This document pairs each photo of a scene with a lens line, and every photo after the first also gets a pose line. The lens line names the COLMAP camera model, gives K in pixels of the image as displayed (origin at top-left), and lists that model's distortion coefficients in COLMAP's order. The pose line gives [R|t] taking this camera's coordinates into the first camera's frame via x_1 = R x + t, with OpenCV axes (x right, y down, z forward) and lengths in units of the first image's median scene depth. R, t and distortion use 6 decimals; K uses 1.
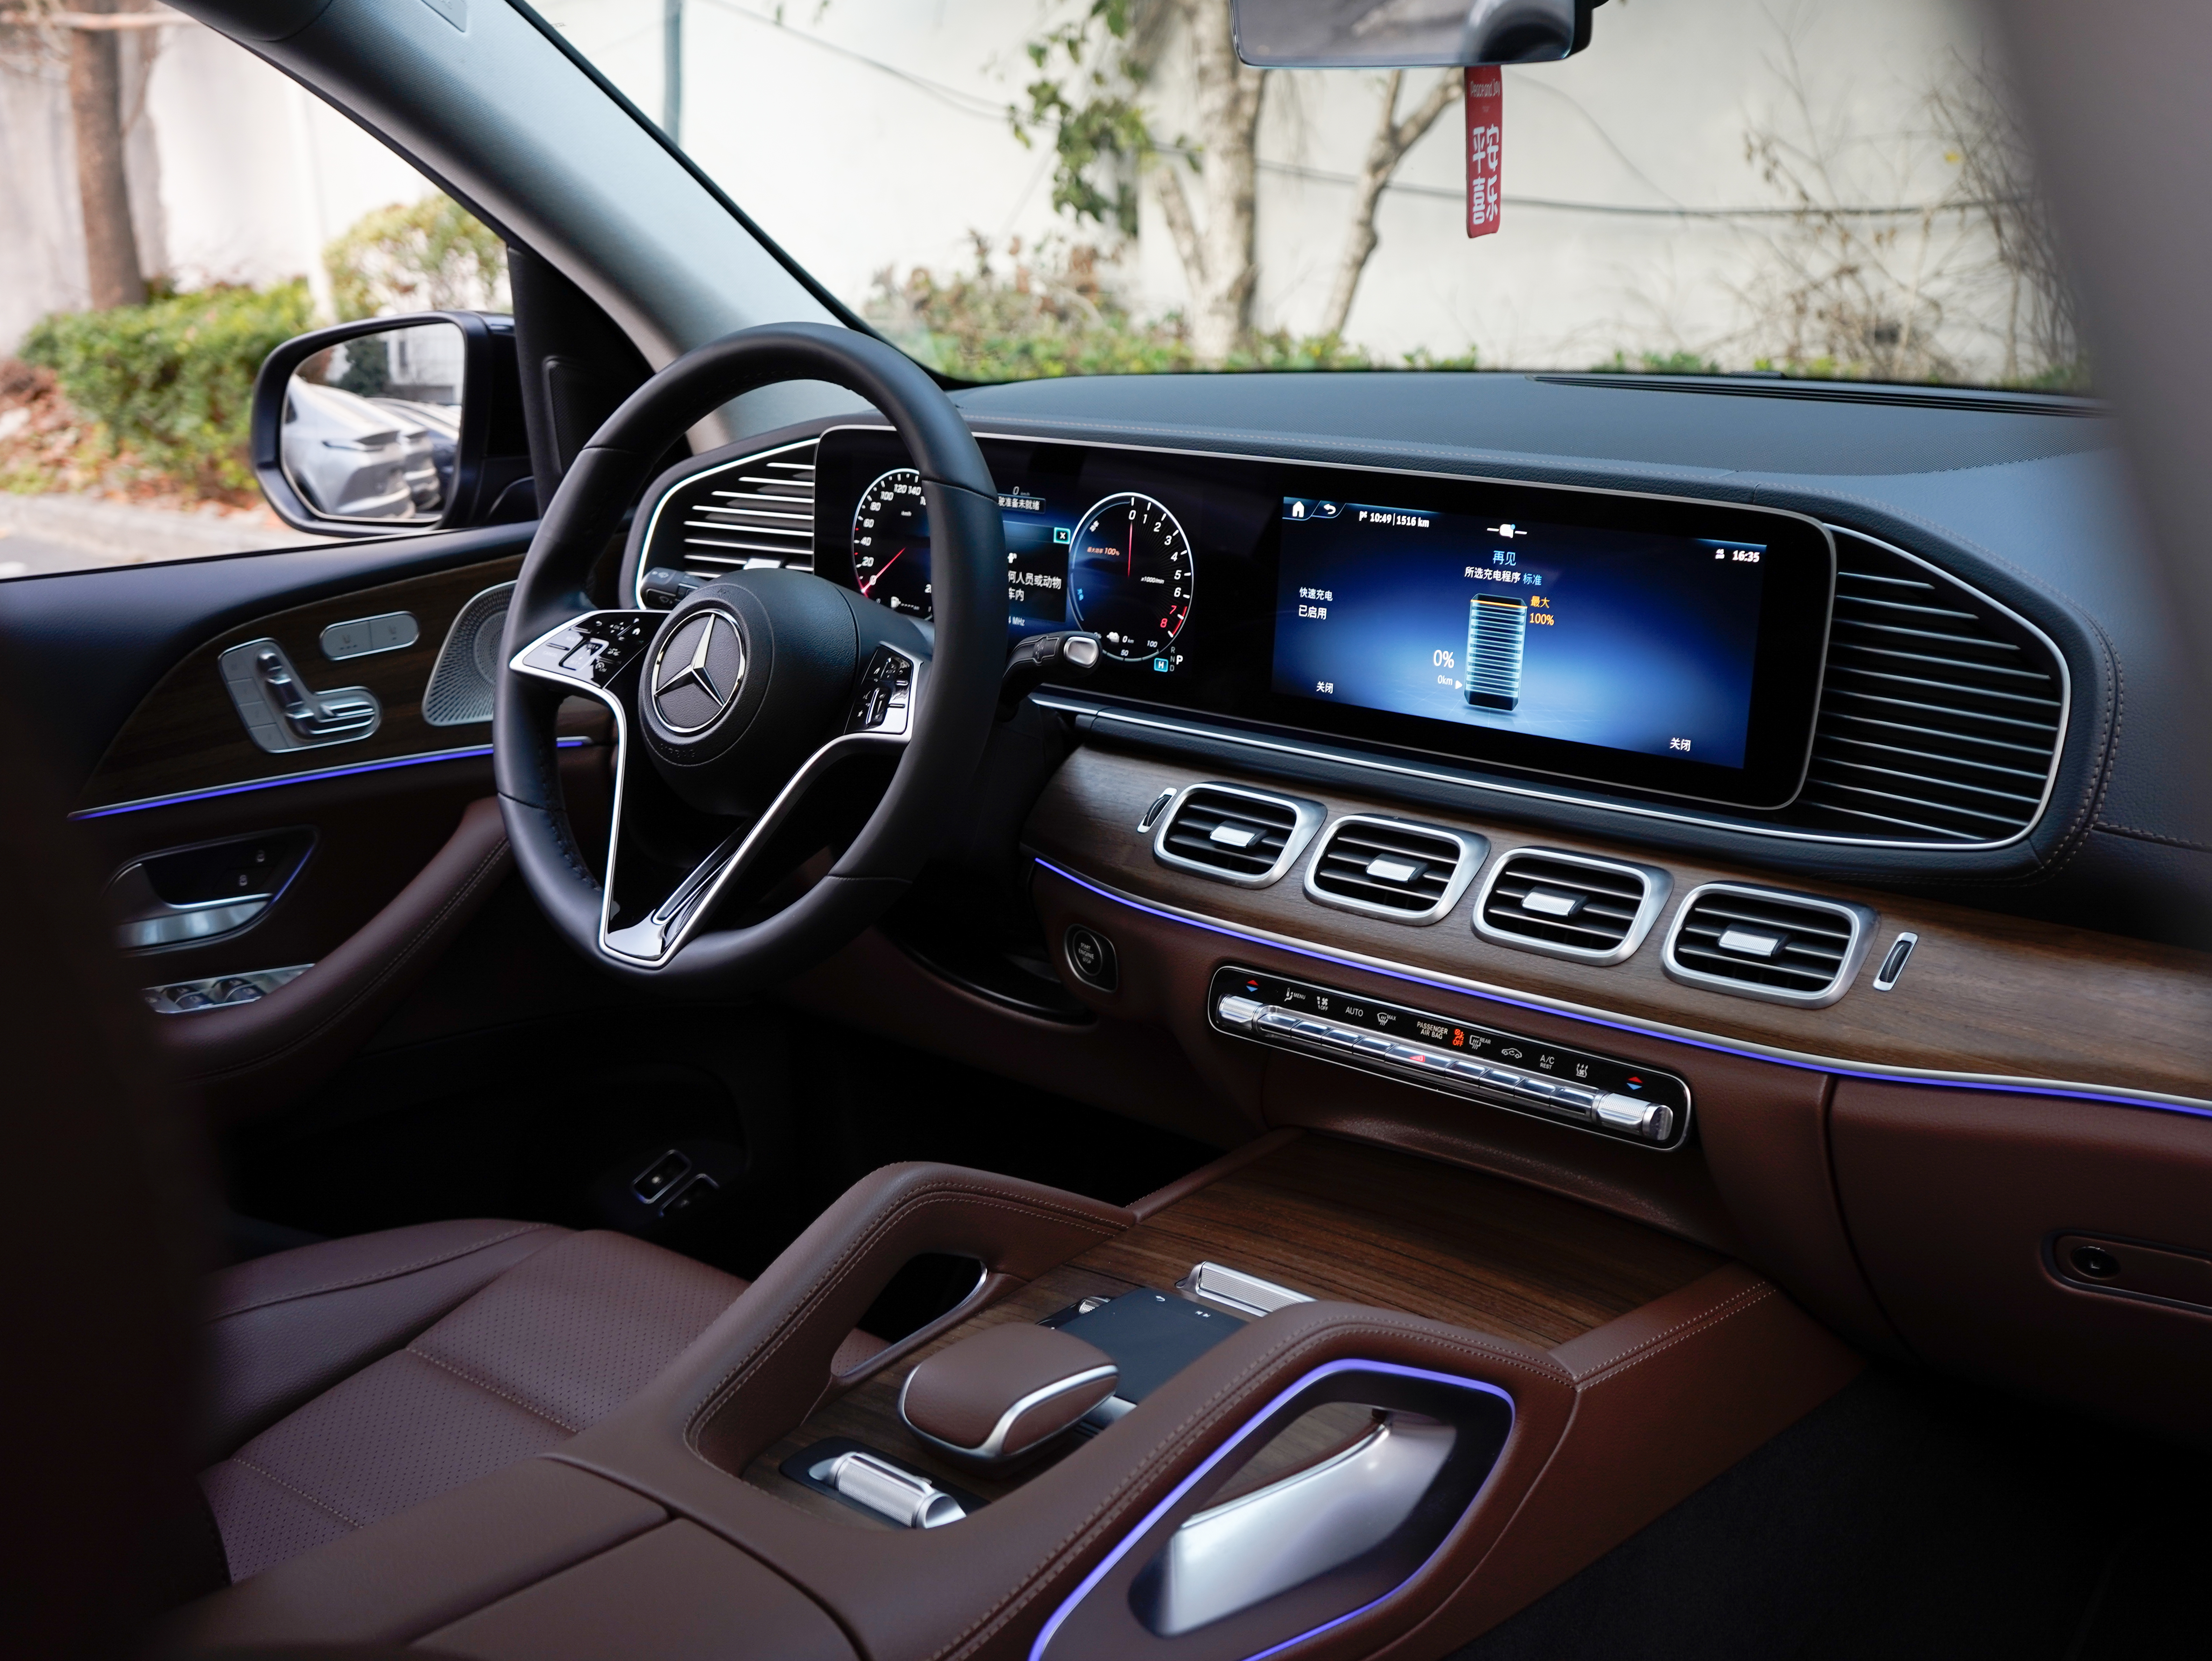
lens RADIAL K [[2506.4, 0, 1098.9], [0, 2506.4, 837.5], [0, 0, 1]] dist [-0.044814, 0.000000]
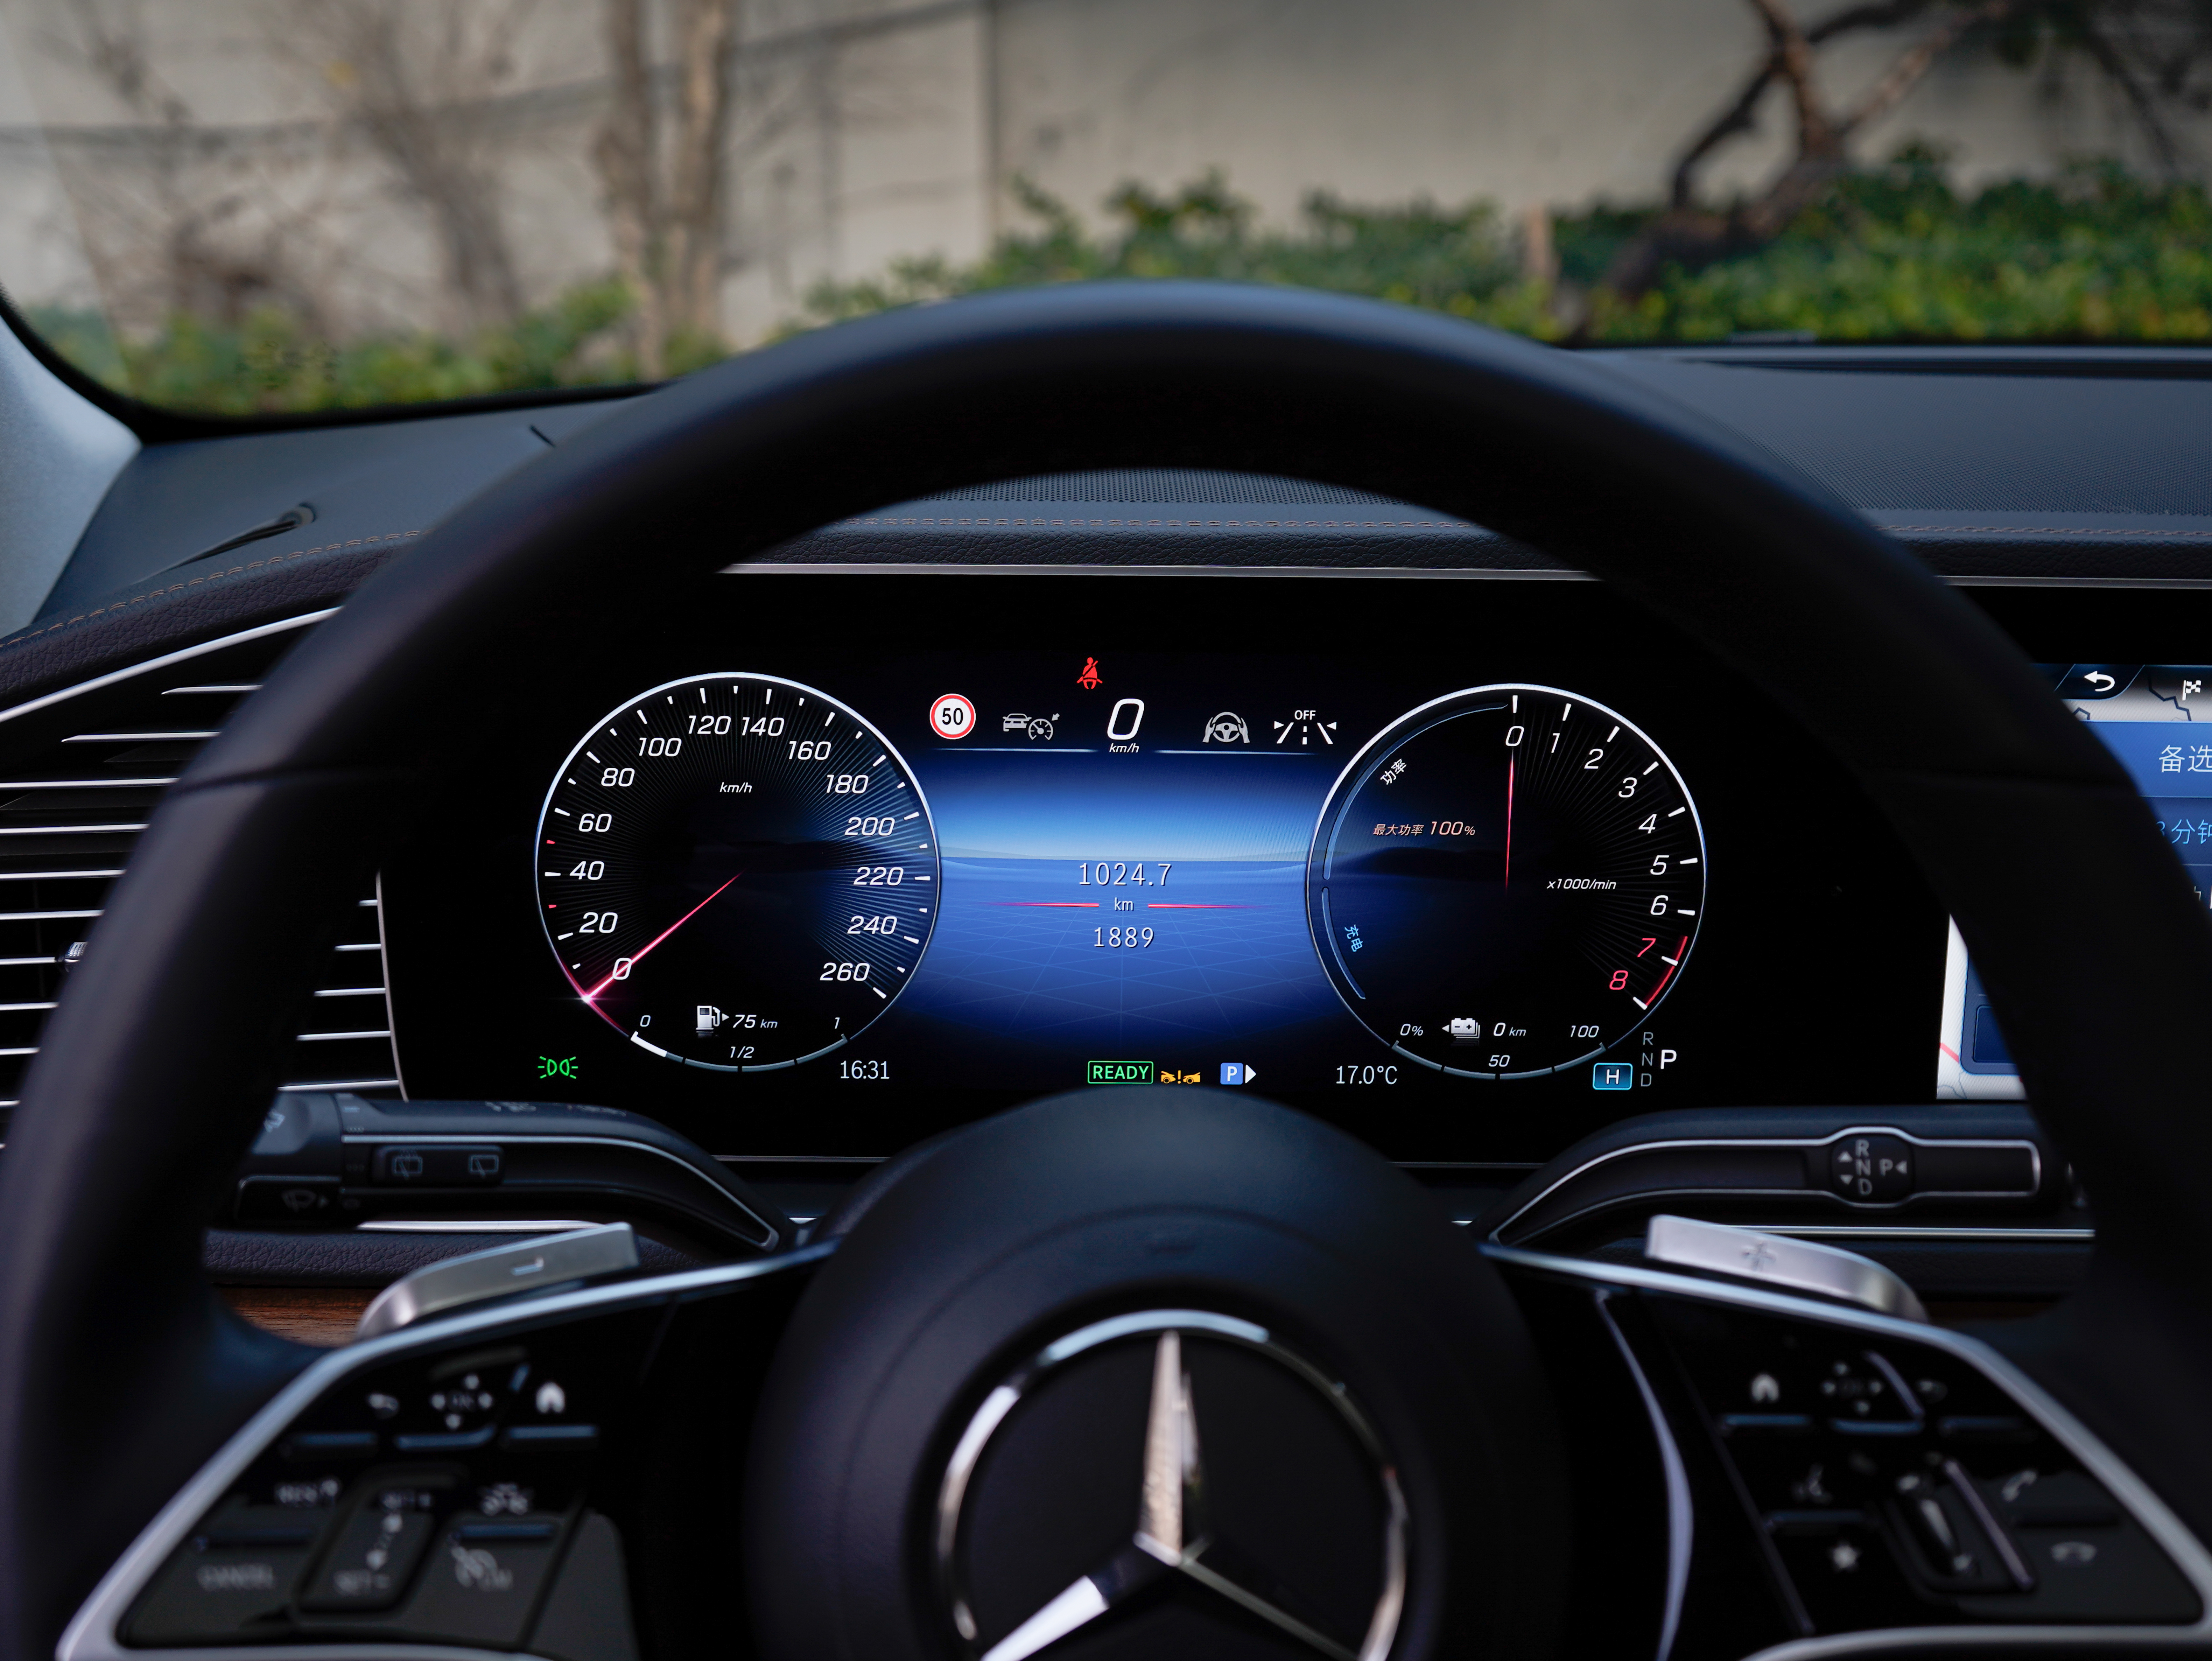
lens RADIAL K [[2540.7, 0, 1096.1], [0, 2540.7, 846.3], [0, 0, 1]] dist [-0.006486, 0.000000]
pose [[0.739412, -0.166096, 0.652443, -0.316238], [0.154291, 0.985104, 0.075925, -0.154501], [-0.655335, 0.044526, 0.754025, 0.735610]]
